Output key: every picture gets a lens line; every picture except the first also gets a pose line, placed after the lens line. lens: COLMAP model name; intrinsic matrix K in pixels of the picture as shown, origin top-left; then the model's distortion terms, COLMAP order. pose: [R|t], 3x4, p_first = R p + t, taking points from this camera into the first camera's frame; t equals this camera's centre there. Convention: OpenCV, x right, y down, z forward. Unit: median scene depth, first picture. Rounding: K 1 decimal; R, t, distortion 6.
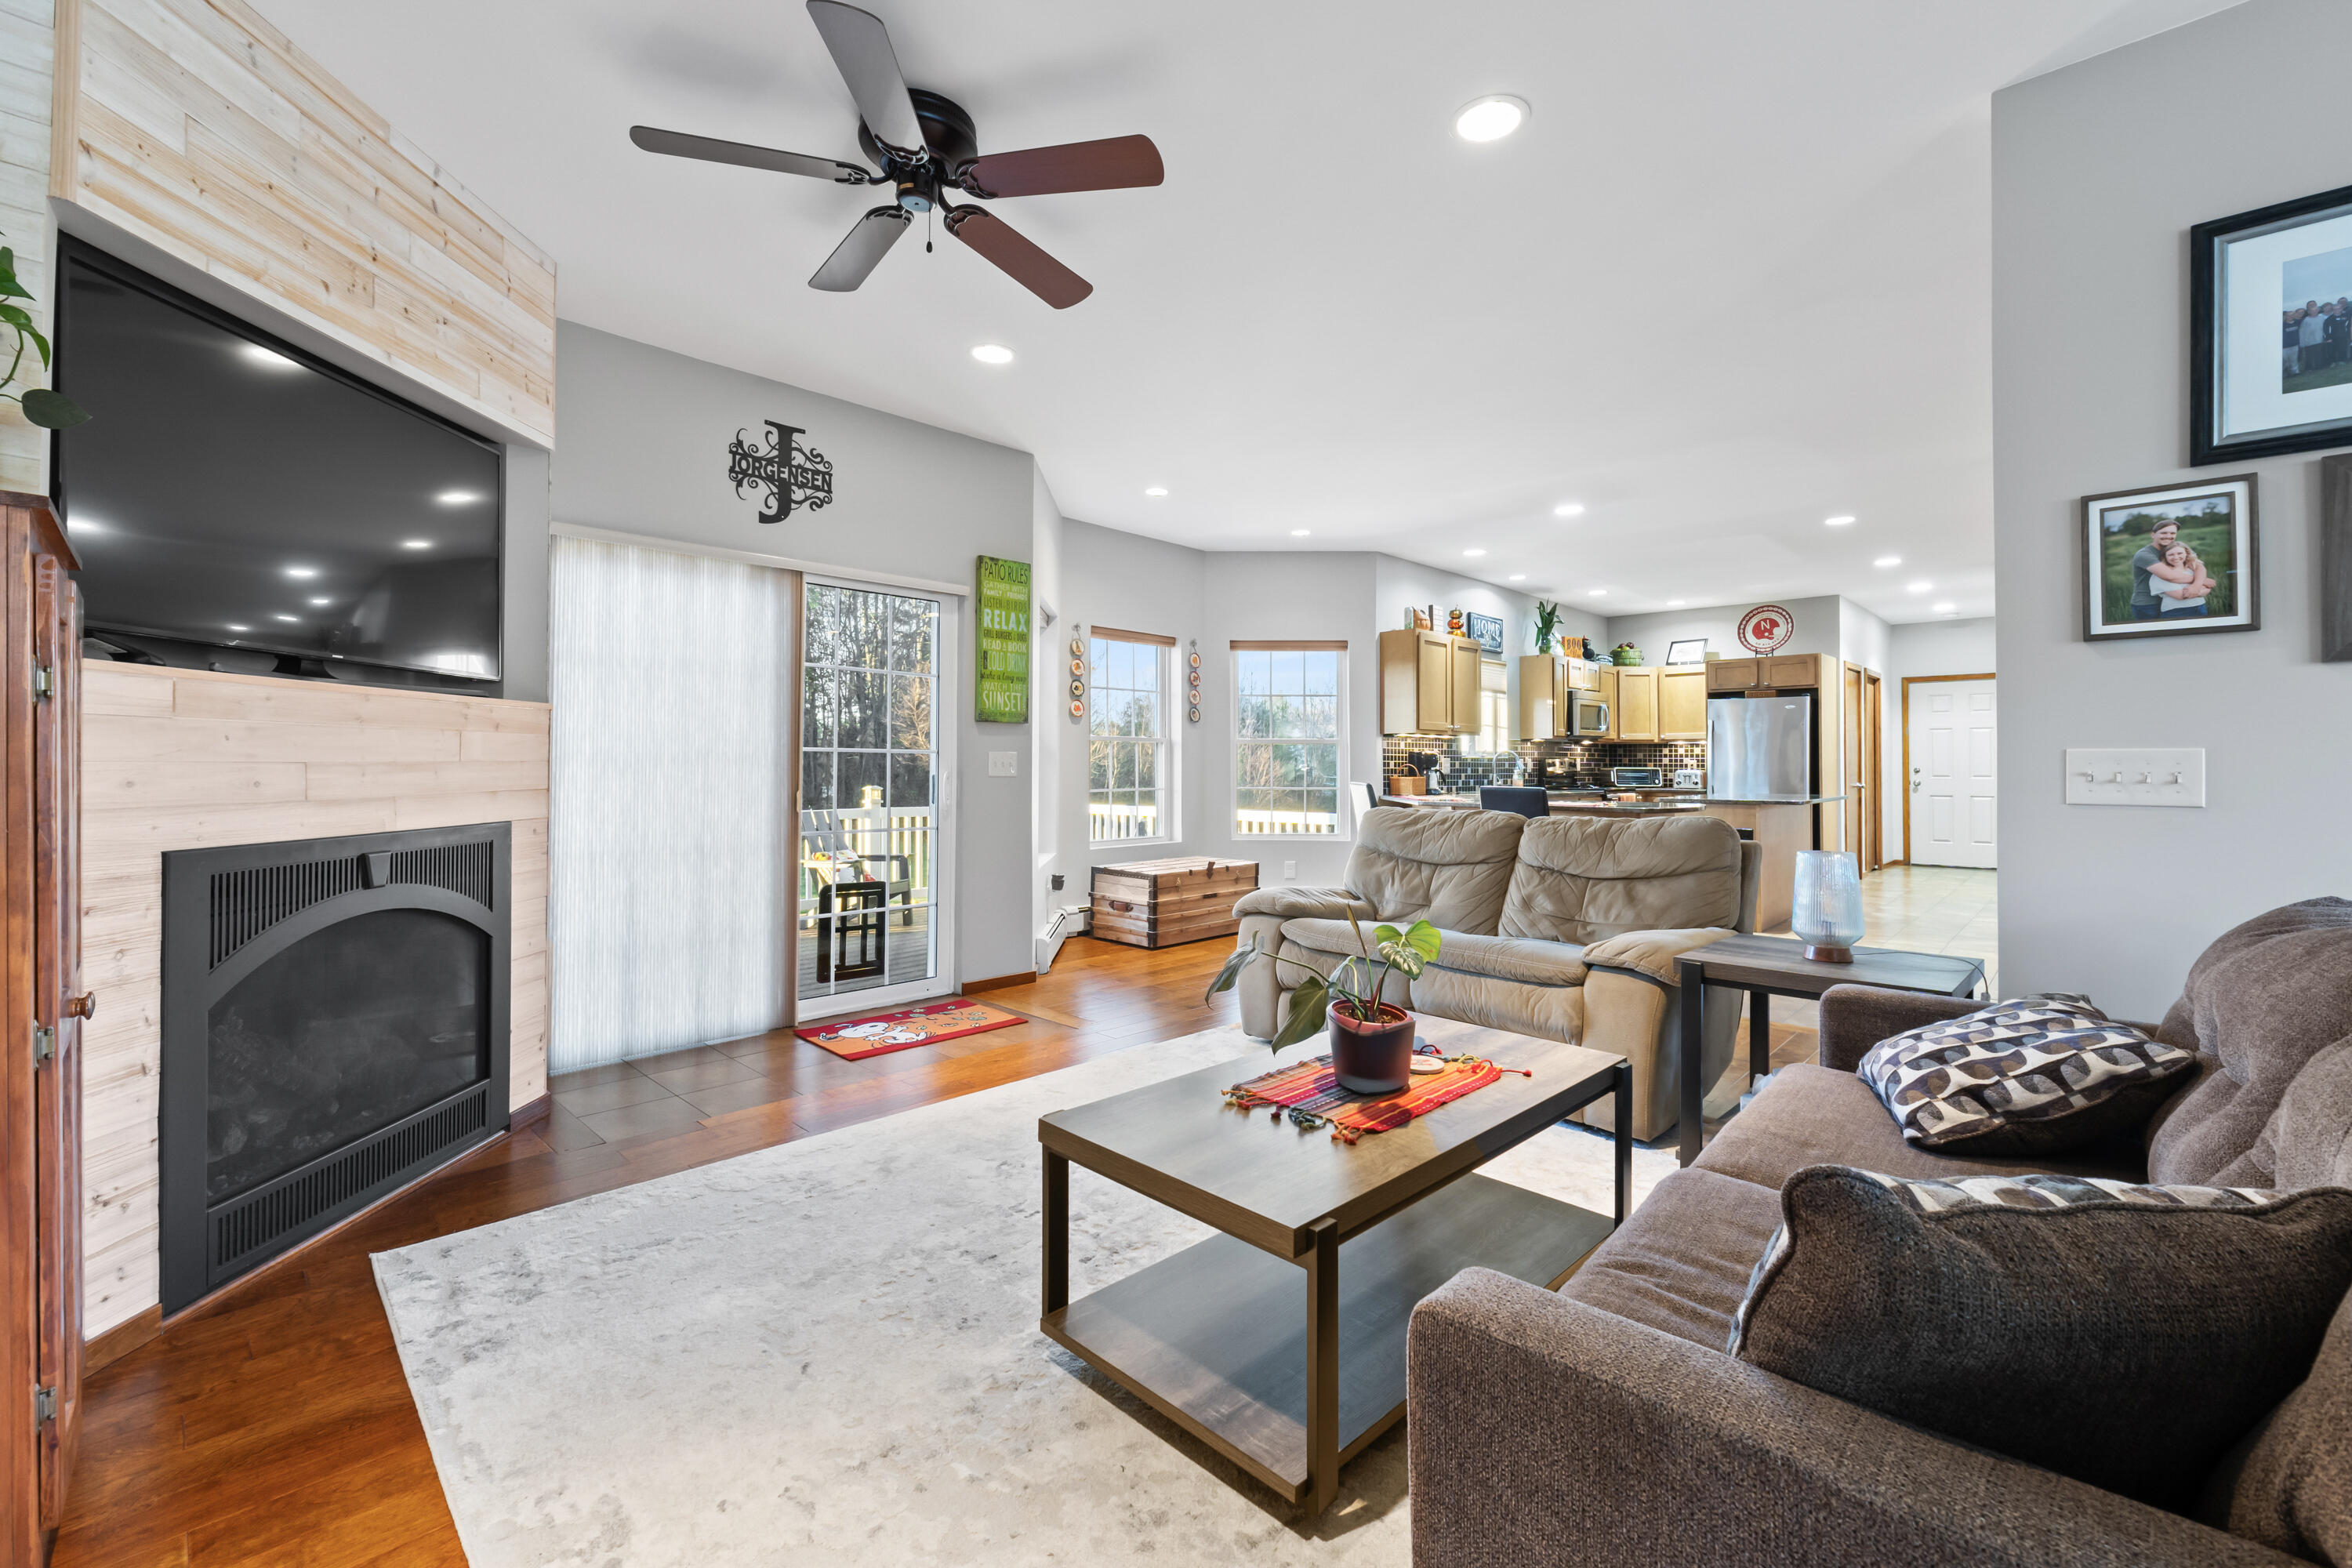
lens RADIAL K [[993.7, 0, 1168.4], [0, 993.7, 751.2], [0, 0, 1]] dist [-0.005874, -0.000776]
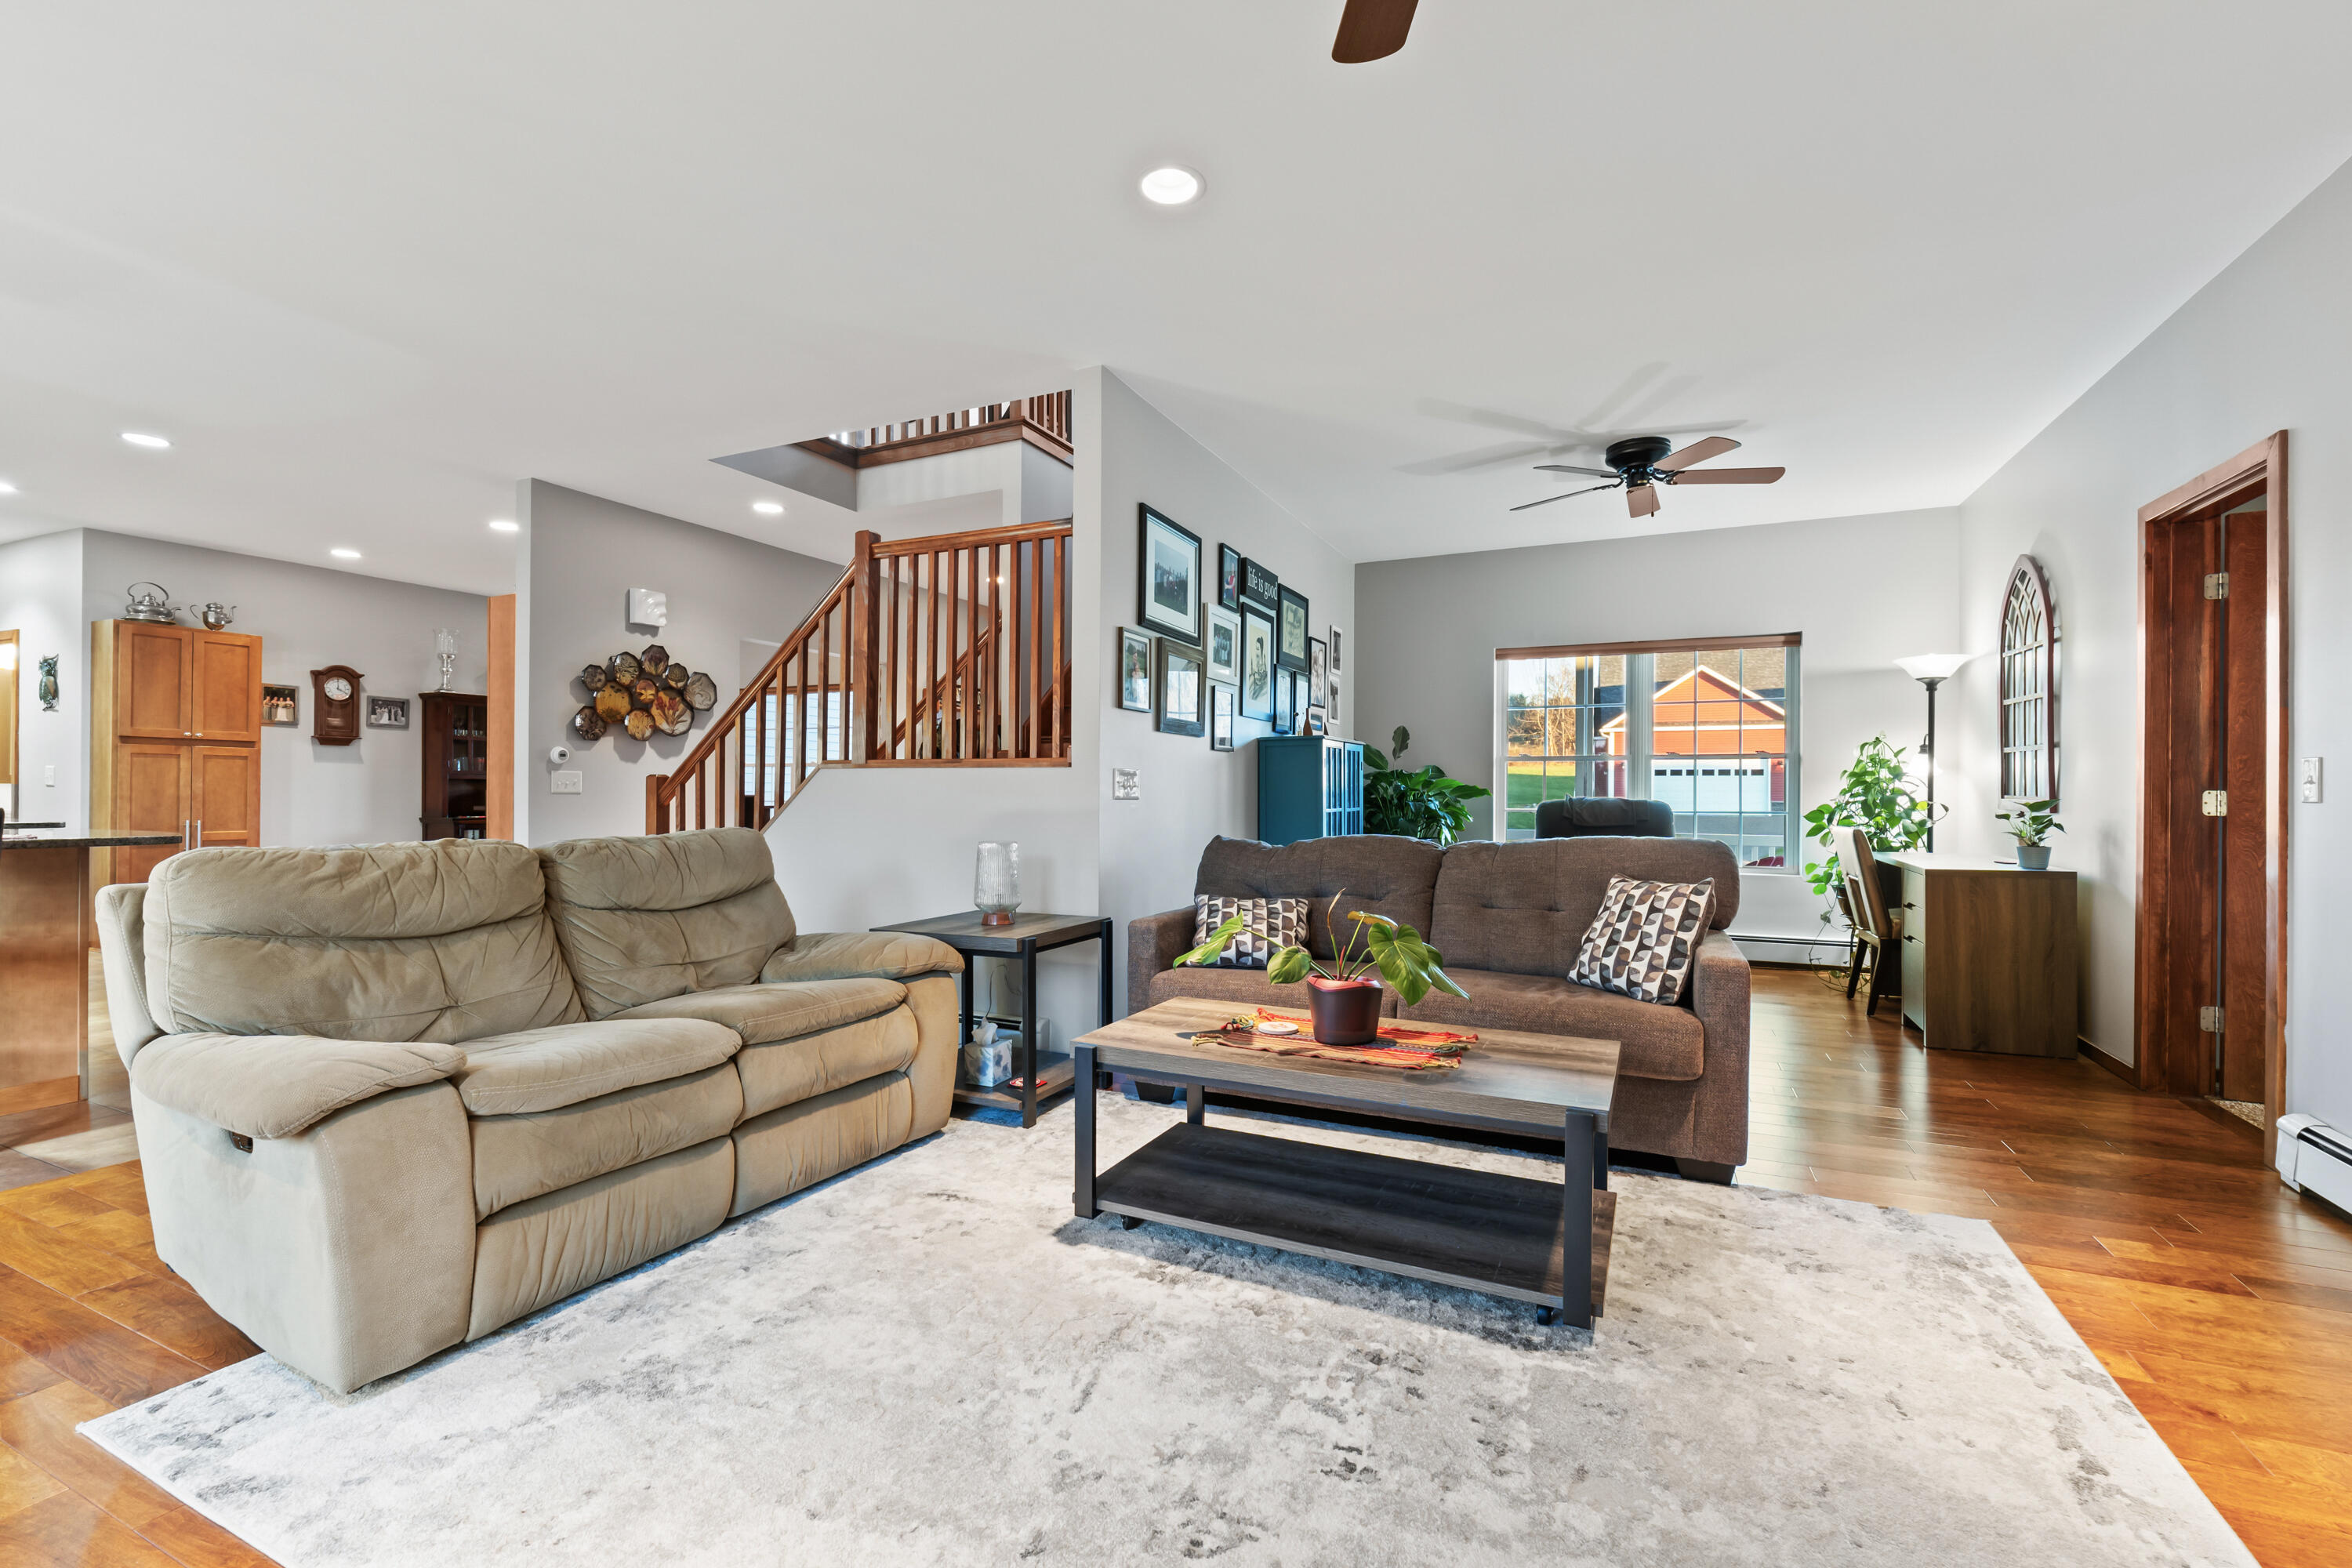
lens RADIAL K [[993.7, 0, 1174.3], [0, 993.7, 795.2], [0, 0, 1]] dist [-0.005874, -0.000776]
pose [[-0.338243, -0.007326, 0.941030, -0.359538], [-0.021950, 0.999759, -0.000107, 0.020517], [-0.940803, -0.020692, -0.338323, 0.679190]]
